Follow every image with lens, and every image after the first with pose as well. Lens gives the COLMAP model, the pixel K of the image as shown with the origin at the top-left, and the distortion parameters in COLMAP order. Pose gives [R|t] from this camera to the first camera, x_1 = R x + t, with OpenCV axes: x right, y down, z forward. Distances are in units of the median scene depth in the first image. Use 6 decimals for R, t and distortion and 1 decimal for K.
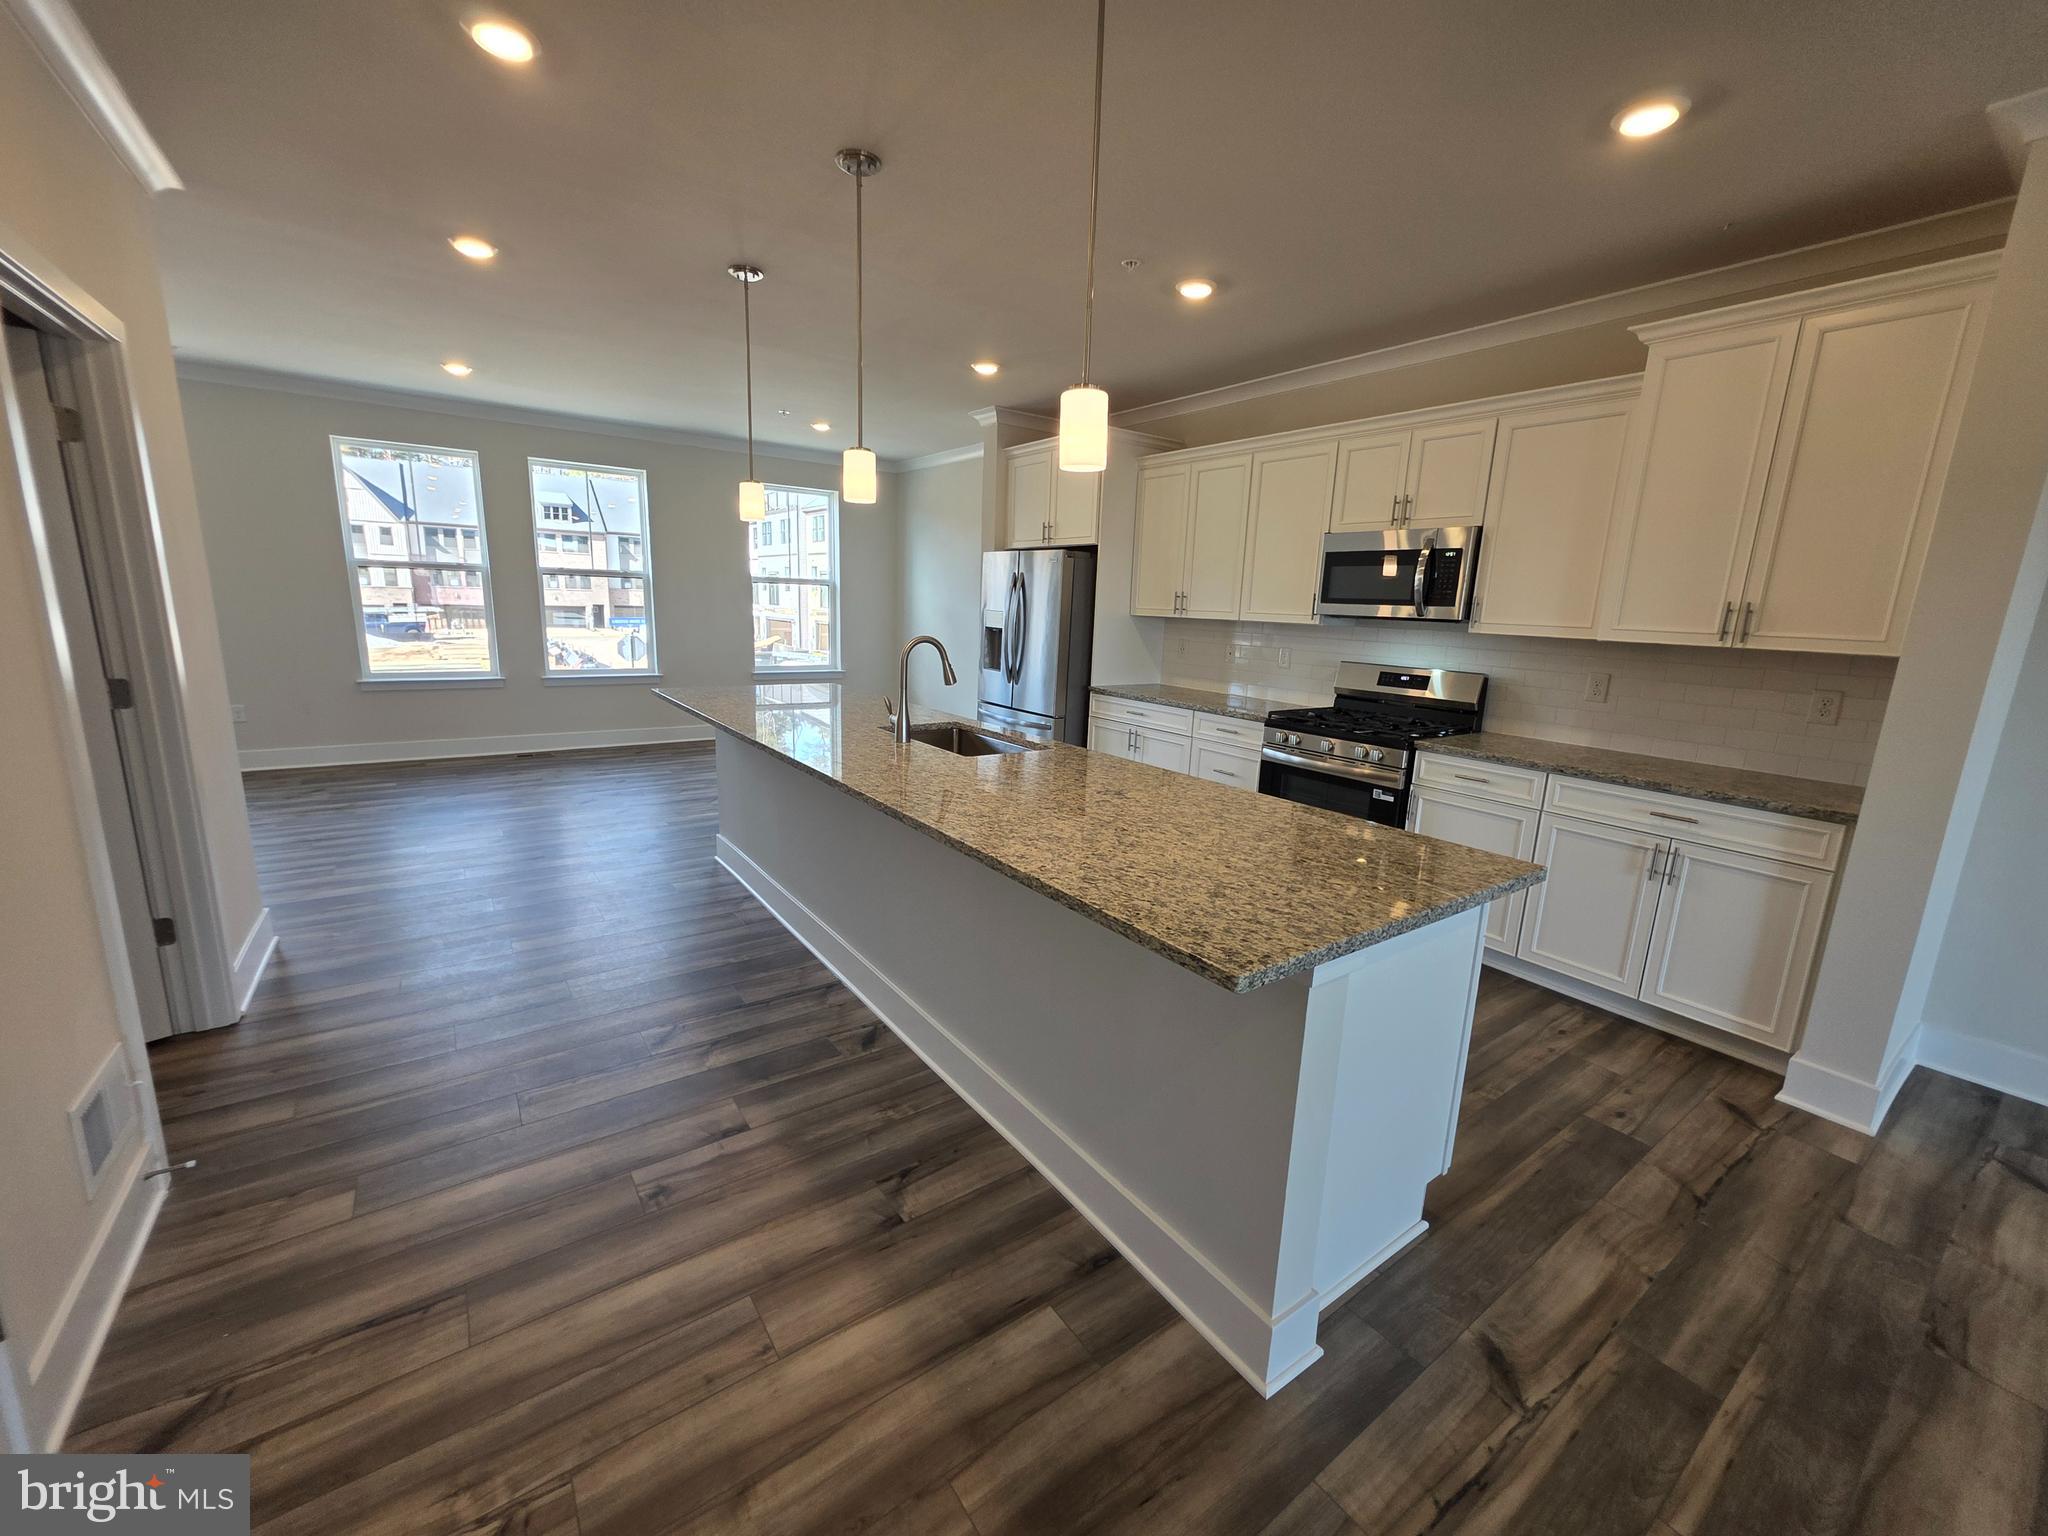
lens RADIAL K [[826.2, 0, 1024.0], [0, 826.2, 768.0], [0, 0, 1]] dist [0.001667, 0.000866]
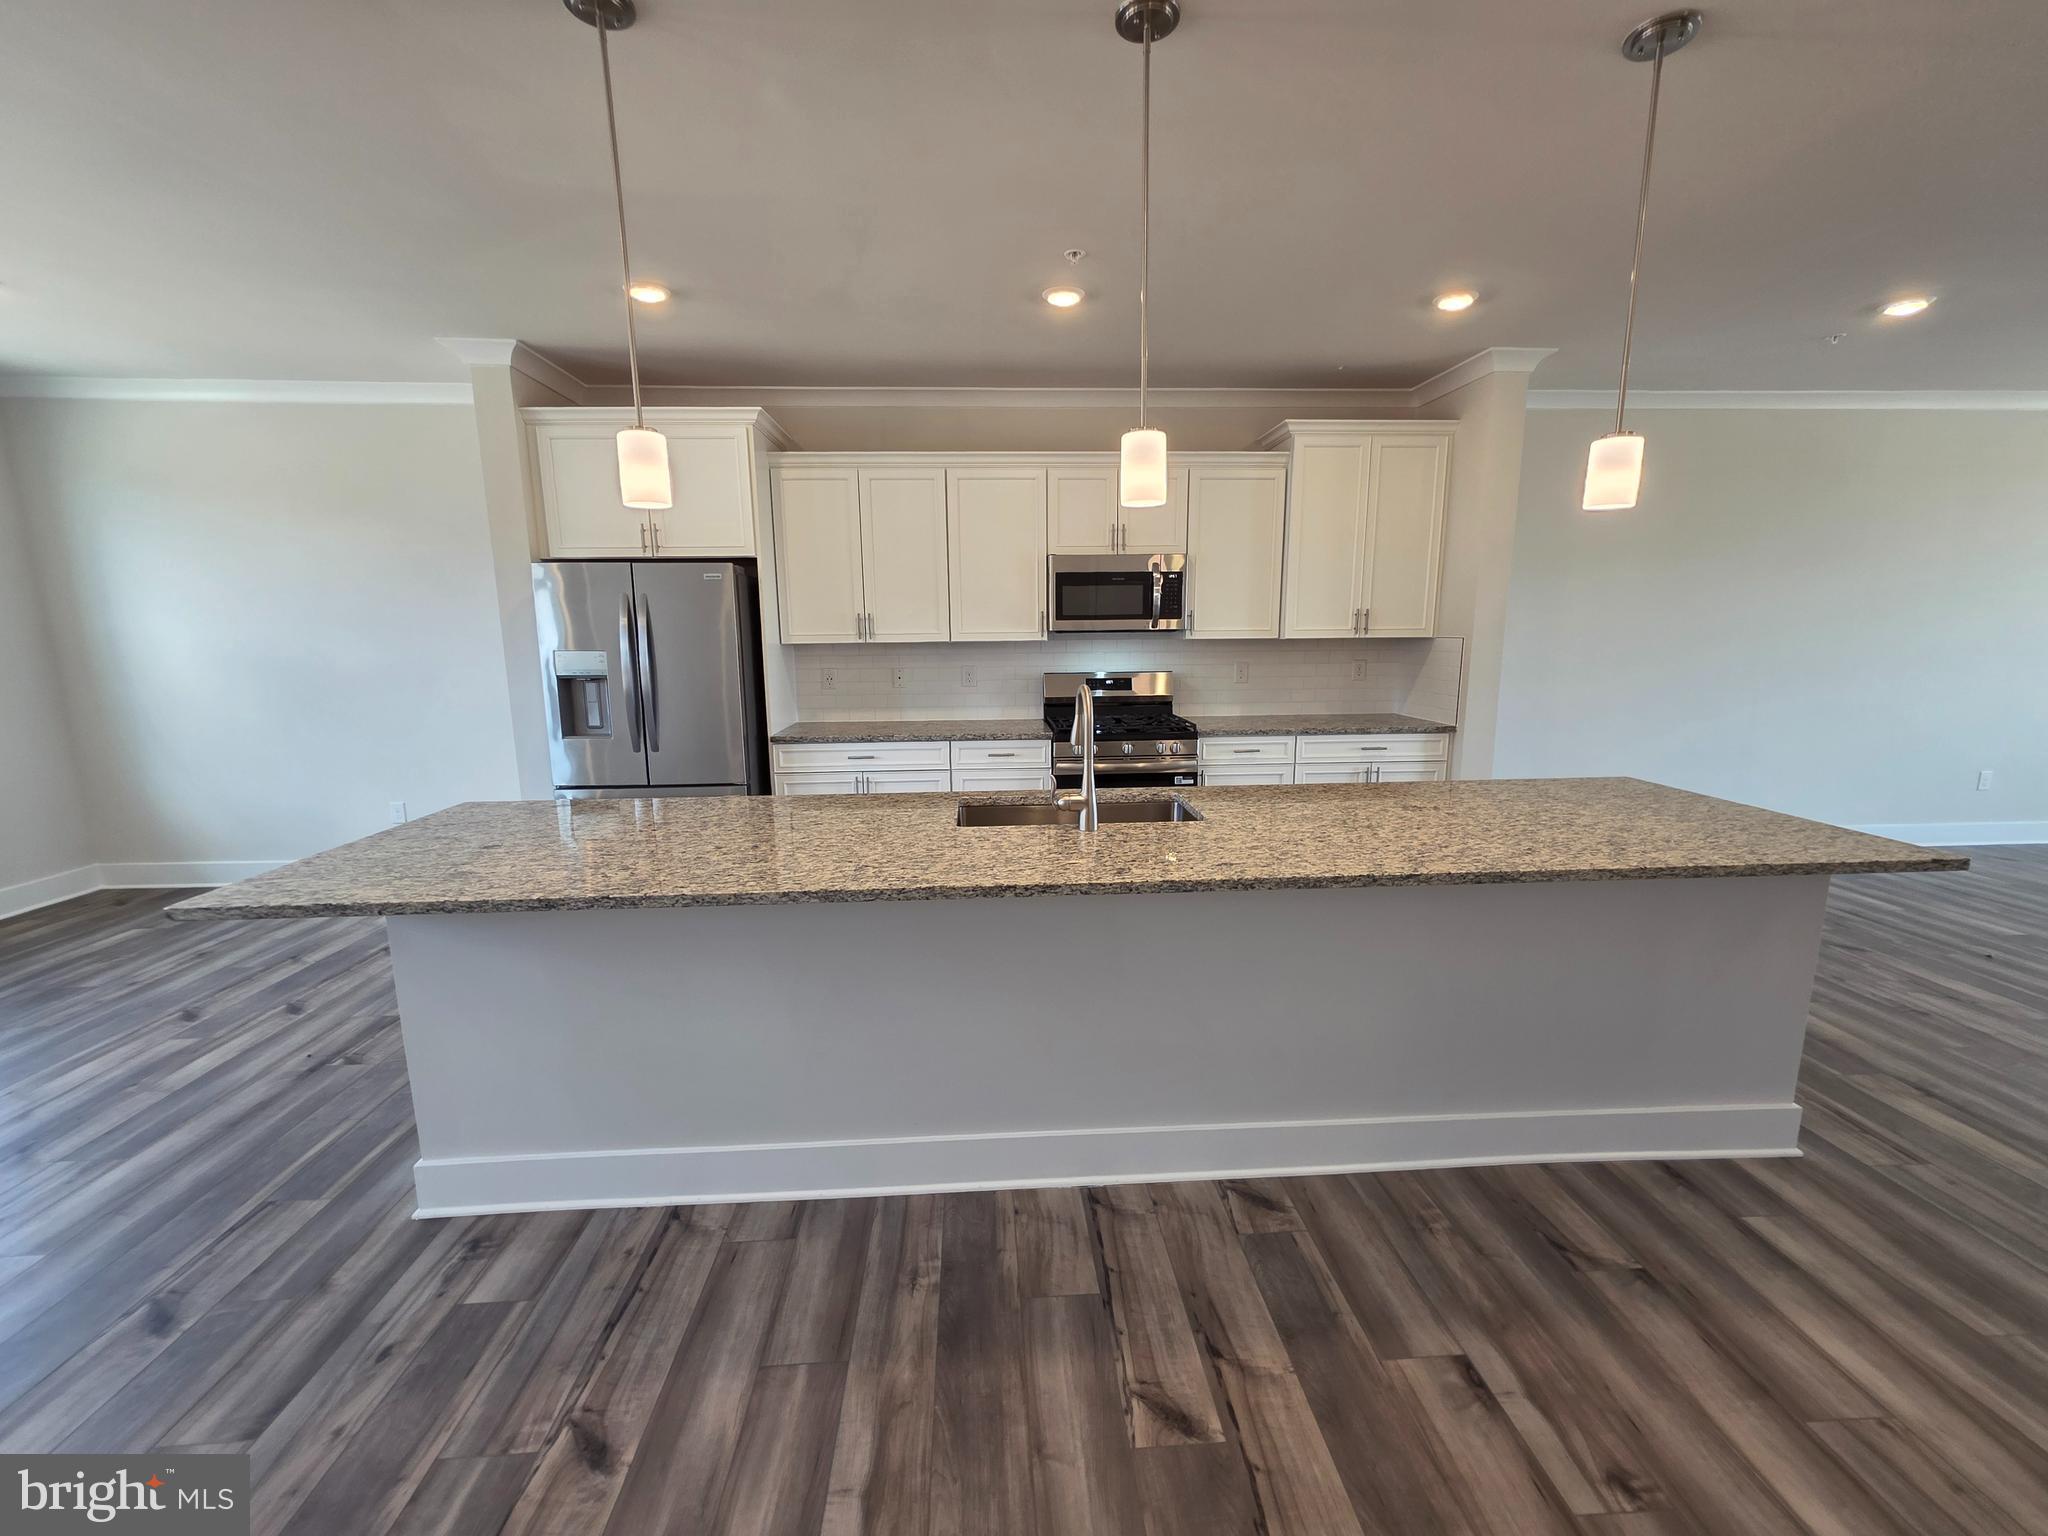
lens RADIAL K [[826.2, 0, 1024.0], [0, 826.2, 768.0], [0, 0, 1]] dist [0.001667, 0.000866]
pose [[0.533379, -0.187413, 0.824853, -0.767965], [0.197494, 0.975787, 0.094000, -0.163393], [-0.822498, 0.112766, 0.557477, 0.620443]]
